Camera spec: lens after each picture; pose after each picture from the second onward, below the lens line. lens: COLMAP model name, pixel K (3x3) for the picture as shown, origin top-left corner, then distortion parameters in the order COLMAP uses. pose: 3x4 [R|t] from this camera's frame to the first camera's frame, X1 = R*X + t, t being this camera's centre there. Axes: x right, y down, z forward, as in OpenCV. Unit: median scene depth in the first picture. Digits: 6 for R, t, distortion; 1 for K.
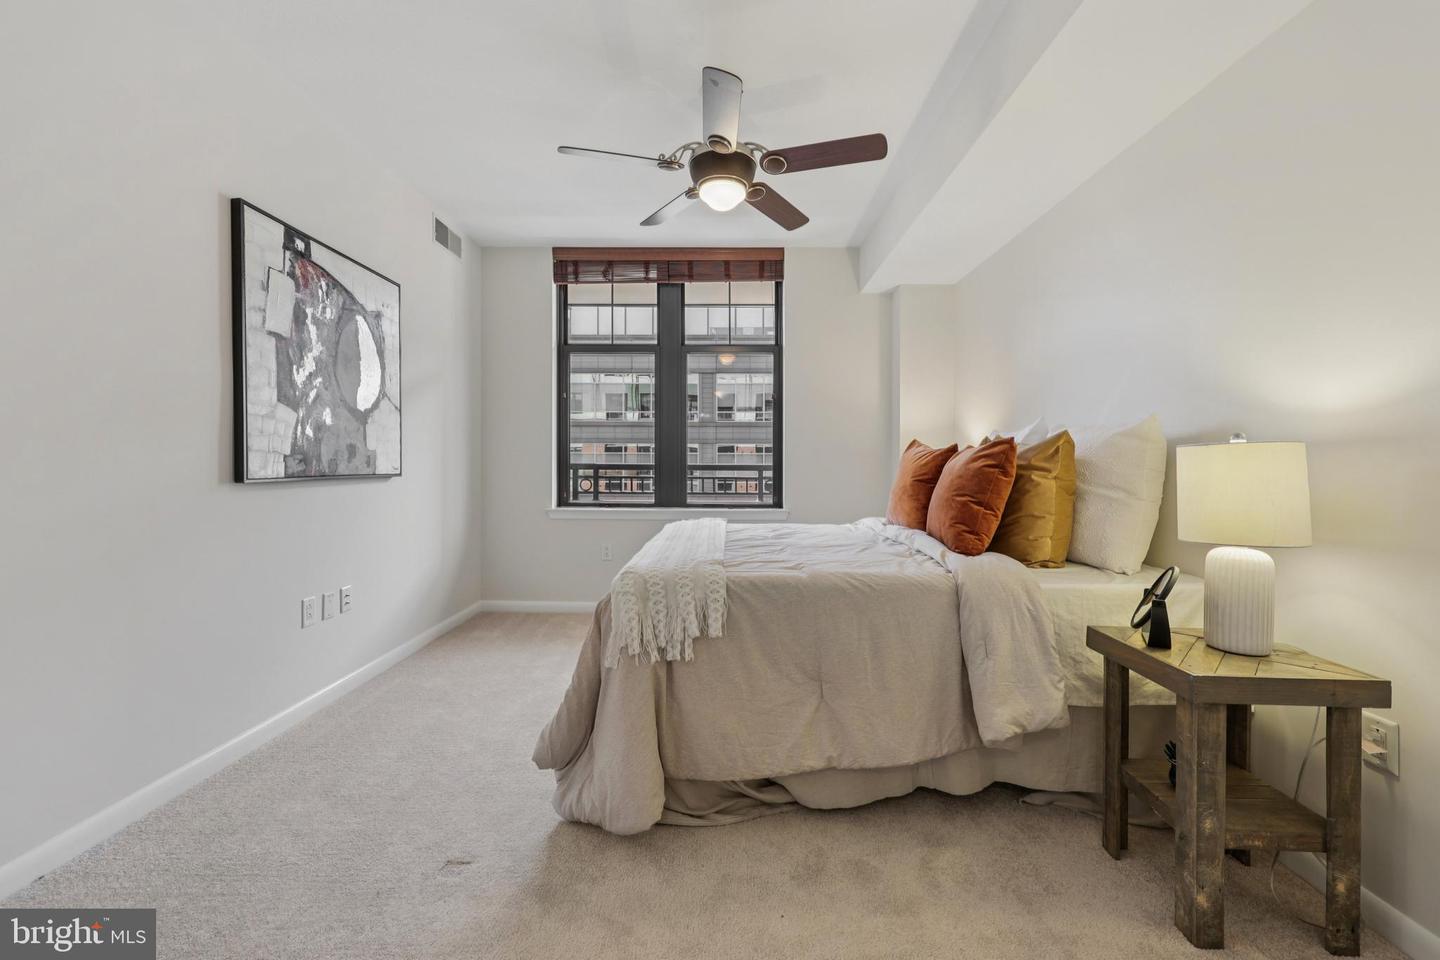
lens RADIAL K [[585.3, 0, 722.9], [0, 585.3, 462.7], [0, 0, 1]] dist [-0.001219, 0.000178]
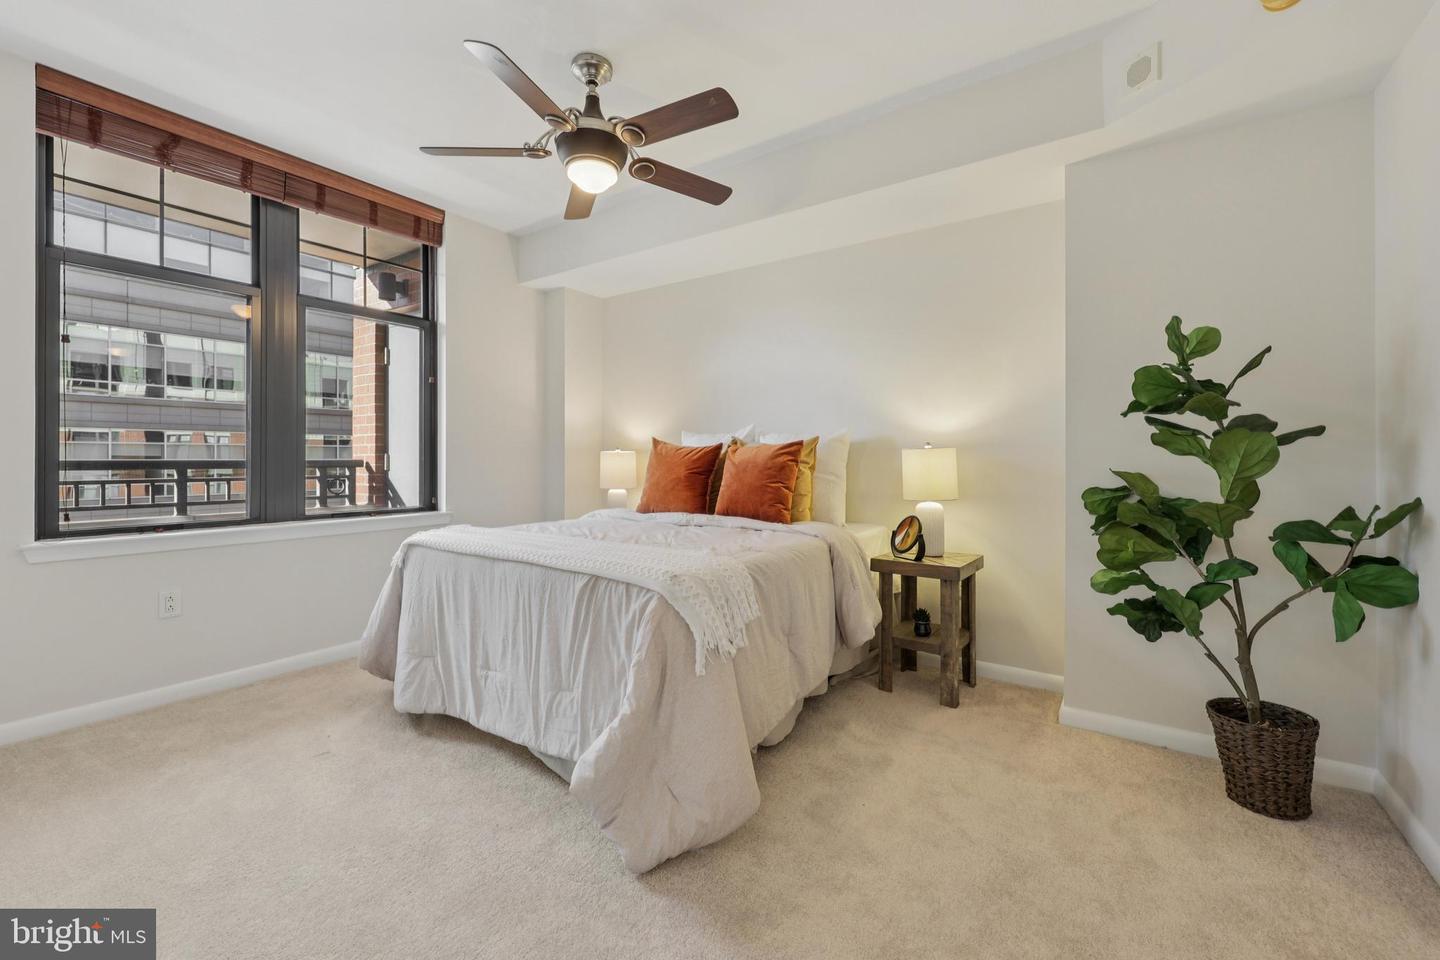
lens RADIAL K [[590.6, 0, 722.3], [0, 590.6, 452.9], [0, 0, 1]] dist [0.000063, 0.000046]
pose [[0.562689, 0.004343, 0.826657, -0.381343], [0.001326, 0.999980, -0.006157, -0.001549], [-0.826667, 0.004561, 0.562672, 0.164730]]
